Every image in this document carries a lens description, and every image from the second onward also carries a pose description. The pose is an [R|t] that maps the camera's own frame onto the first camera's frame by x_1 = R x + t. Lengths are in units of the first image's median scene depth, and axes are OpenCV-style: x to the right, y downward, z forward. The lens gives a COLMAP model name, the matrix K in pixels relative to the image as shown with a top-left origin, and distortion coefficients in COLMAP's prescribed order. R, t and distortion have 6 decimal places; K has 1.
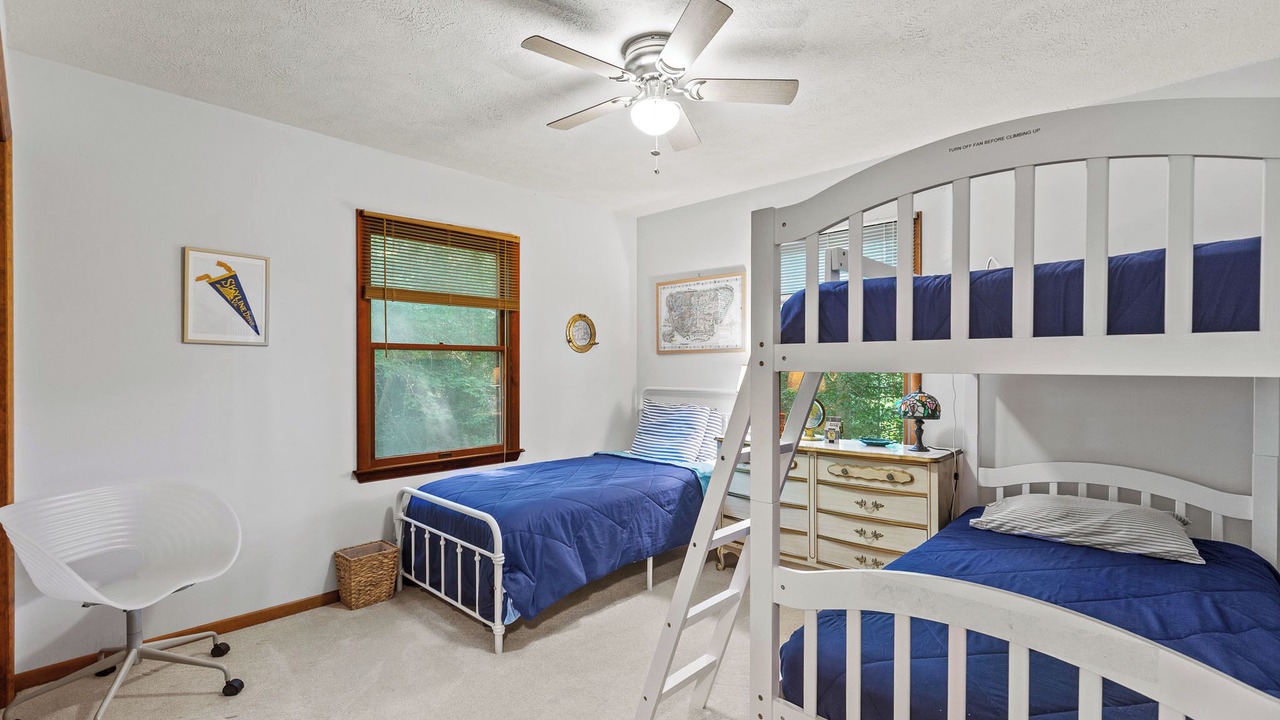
lens RADIAL K [[569.0, 0, 635.2], [0, 569.0, 369.9], [0, 0, 1]] dist [-0.000658, 0.000249]
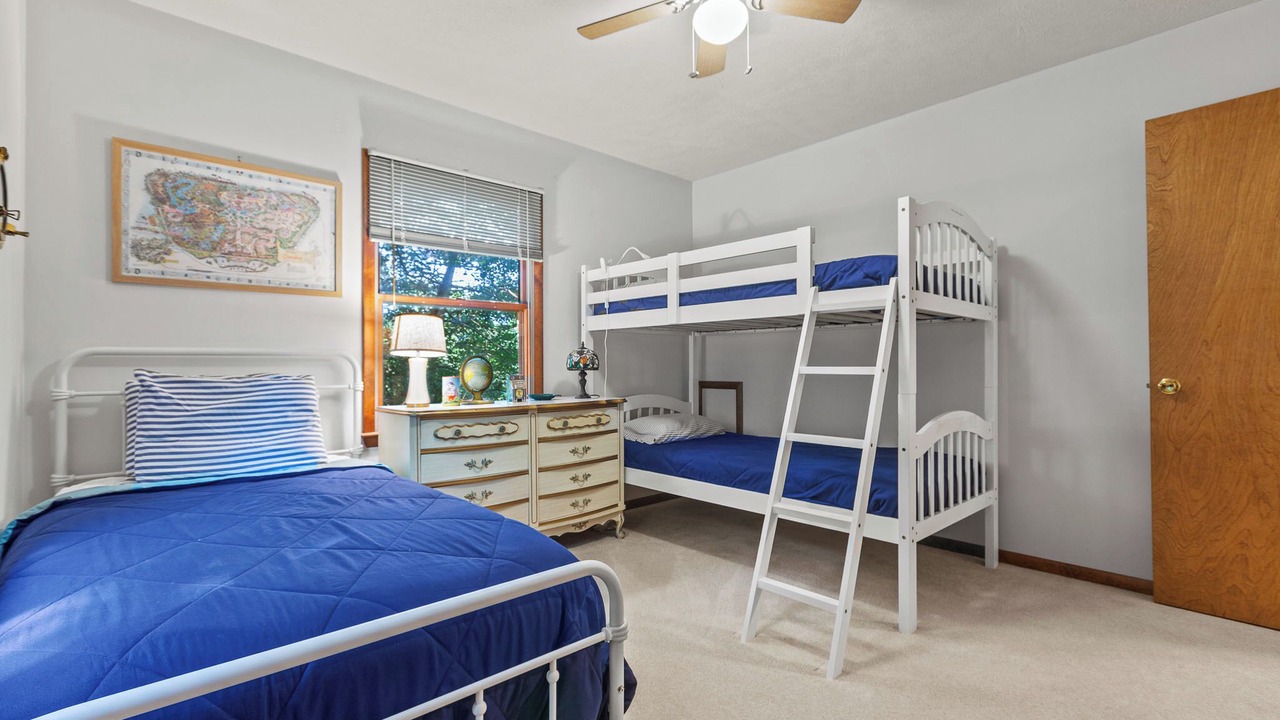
lens RADIAL K [[569.0, 0, 635.1], [0, 569.0, 356.3], [0, 0, 1]] dist [-0.000658, 0.000249]
pose [[0.070364, 0.015093, 0.997407, -0.463760], [0.007722, 0.999847, -0.015674, 0.053286], [-0.997492, 0.008805, 0.070236, 0.573178]]
